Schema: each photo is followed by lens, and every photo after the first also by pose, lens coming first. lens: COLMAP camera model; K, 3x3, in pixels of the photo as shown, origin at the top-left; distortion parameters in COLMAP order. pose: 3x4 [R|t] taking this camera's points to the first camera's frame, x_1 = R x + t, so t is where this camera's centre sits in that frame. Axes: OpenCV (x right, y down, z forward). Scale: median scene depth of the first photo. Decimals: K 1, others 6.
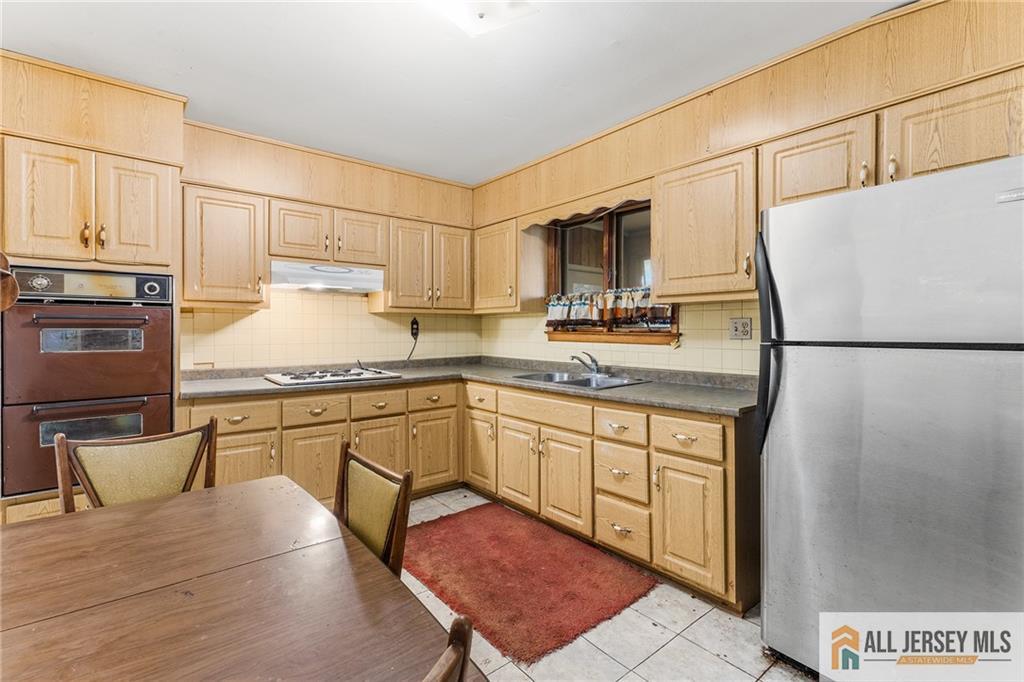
lens RADIAL K [[463.3, 0, 511.7], [0, 463.3, 332.0], [0, 0, 1]] dist [0.005733, -0.000465]
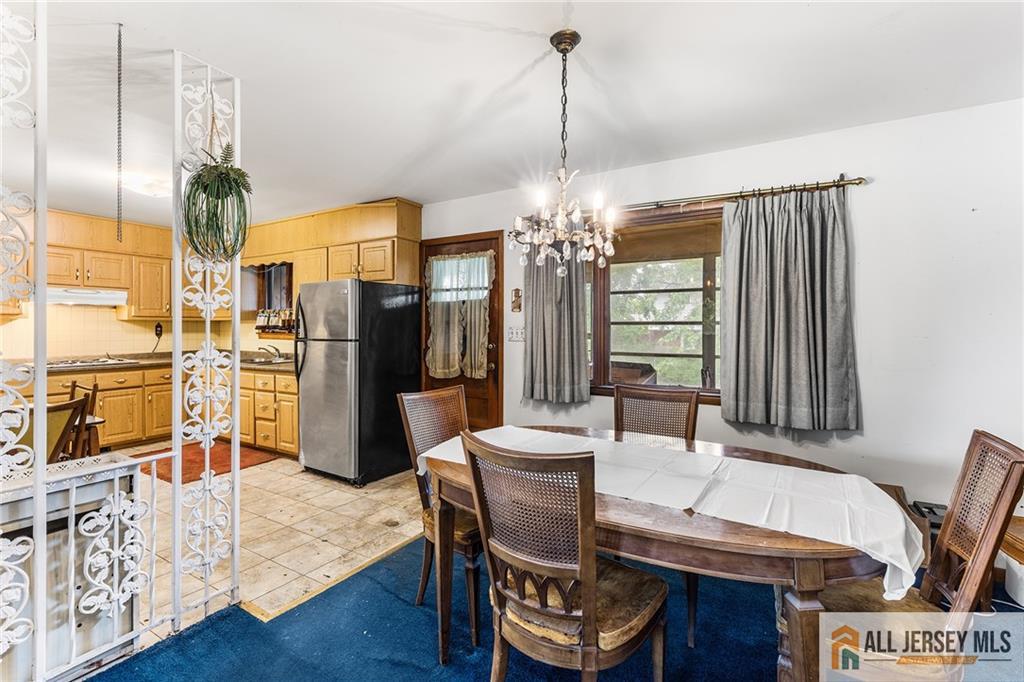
lens RADIAL K [[463.3, 0, 510.0], [0, 463.3, 328.5], [0, 0, 1]] dist [0.005733, -0.000465]
pose [[0.942857, 0.001096, 0.333196, 0.454345], [-0.001332, 0.999999, 0.000480, -0.021384], [-0.333195, -0.000896, 0.942858, -0.961080]]
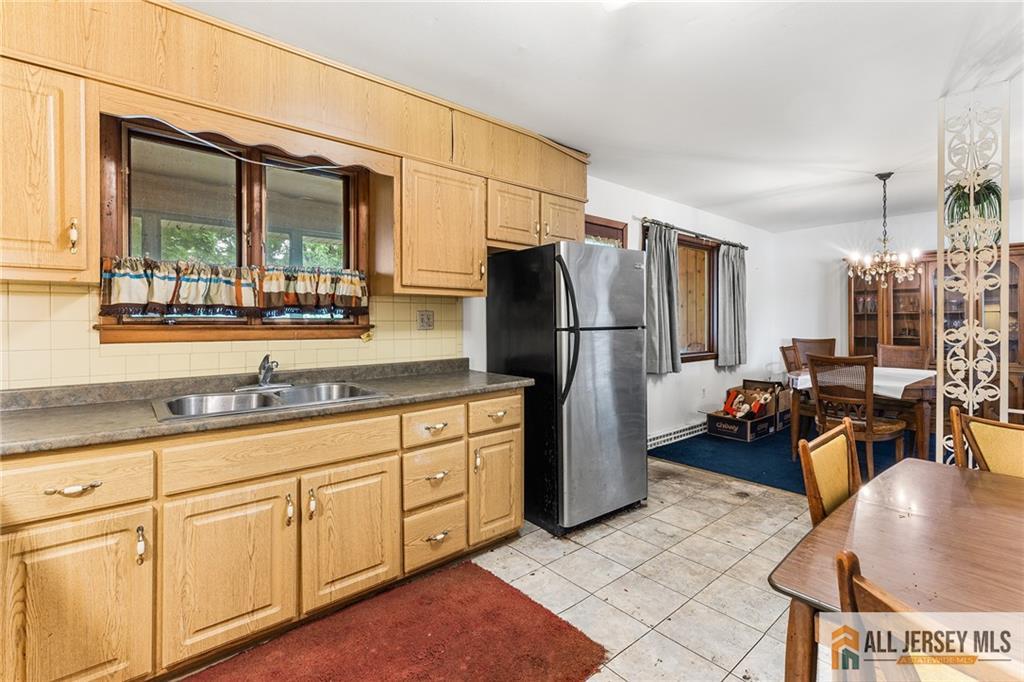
lens RADIAL K [[463.3, 0, 511.8], [0, 463.3, 324.8], [0, 0, 1]] dist [0.005733, -0.000465]
pose [[-0.026192, -0.007736, 0.999627, -0.564293], [0.005811, 0.999952, 0.007890, -0.003239], [-0.999640, 0.006015, -0.026146, 0.717542]]
